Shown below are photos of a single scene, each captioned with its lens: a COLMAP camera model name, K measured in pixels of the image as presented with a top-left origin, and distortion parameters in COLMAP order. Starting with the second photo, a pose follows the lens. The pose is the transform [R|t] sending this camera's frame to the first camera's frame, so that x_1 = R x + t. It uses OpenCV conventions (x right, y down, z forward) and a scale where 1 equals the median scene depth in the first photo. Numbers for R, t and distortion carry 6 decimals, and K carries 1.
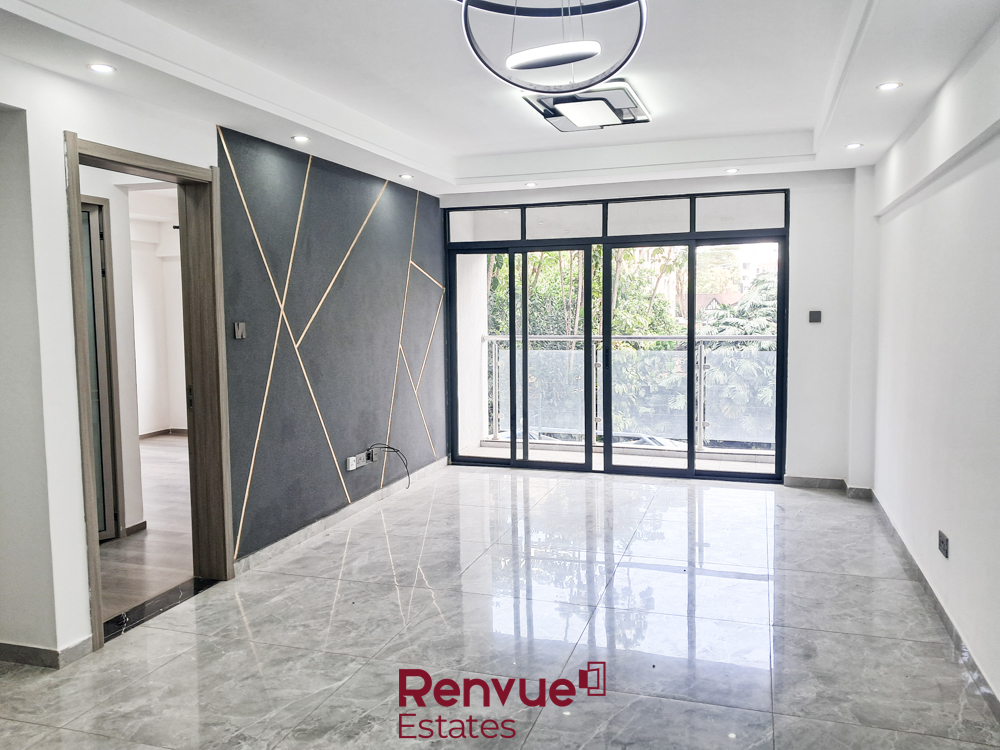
lens RADIAL K [[781.6, 0, 509.1], [0, 781.6, 368.9], [0, 0, 1]] dist [0.093833, -0.035743]
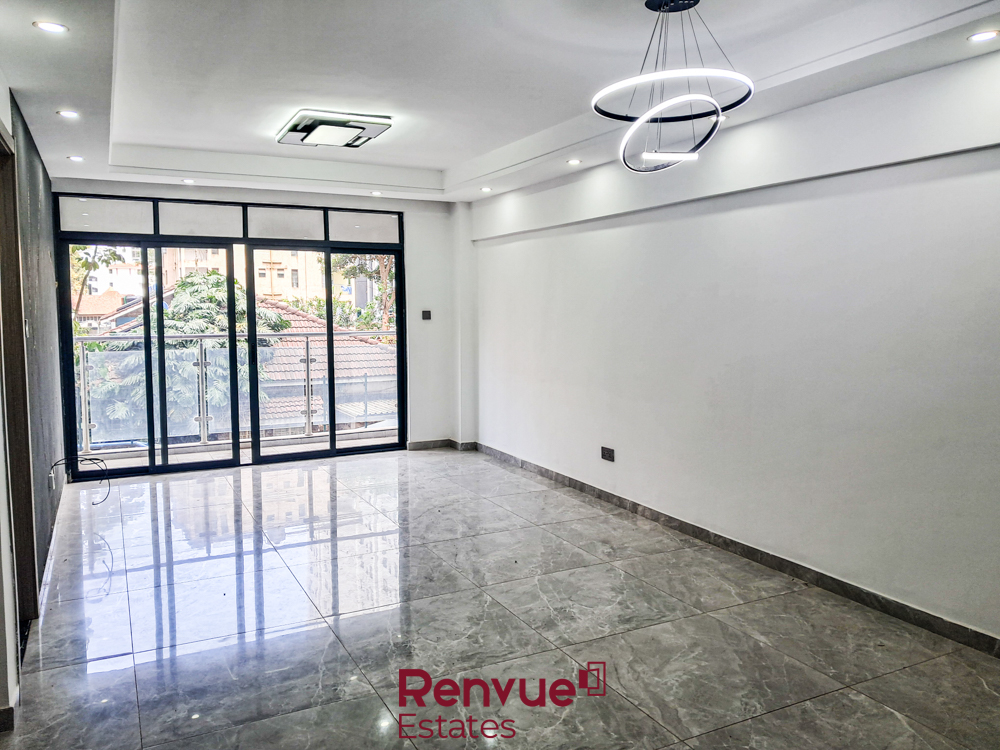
lens RADIAL K [[781.6, 0, 500.5], [0, 781.6, 381.2], [0, 0, 1]] dist [0.093833, -0.035743]
pose [[0.713636, -0.062736, 0.697702, -0.381622], [0.055878, 0.997906, 0.032575, 0.005529], [-0.698284, 0.015740, 0.715647, 0.015465]]
